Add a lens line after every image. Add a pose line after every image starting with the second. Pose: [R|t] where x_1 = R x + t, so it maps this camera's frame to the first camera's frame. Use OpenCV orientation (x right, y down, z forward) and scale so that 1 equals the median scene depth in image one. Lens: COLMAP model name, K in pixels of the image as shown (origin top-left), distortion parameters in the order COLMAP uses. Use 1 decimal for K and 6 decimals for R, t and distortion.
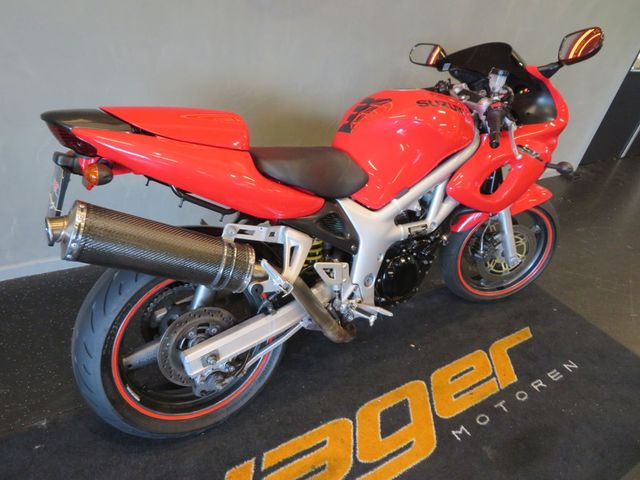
lens RADIAL K [[458.4, 0, 320.7], [0, 458.4, 239.7], [0, 0, 1]] dist [-0.017788, 0.020513]
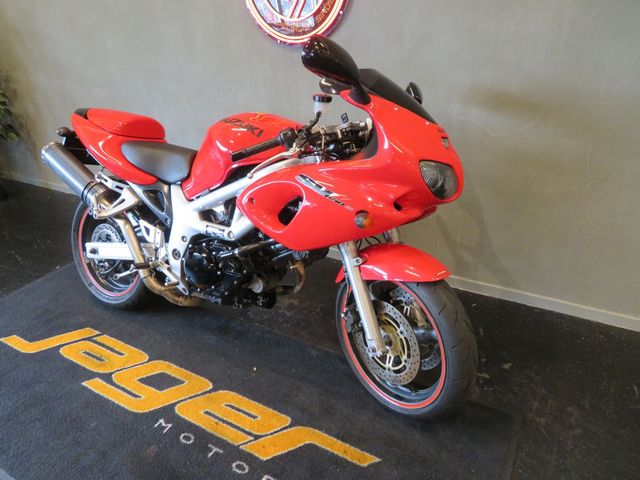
lens RADIAL K [[458.4, 0, 322.0], [0, 458.4, 239.9], [0, 0, 1]] dist [-0.017788, 0.020513]
pose [[0.437557, 0.222559, -0.871213, 1.377439], [-0.393050, 0.918760, 0.037300, -0.153296], [0.808737, 0.326109, 0.489487, 0.704476]]
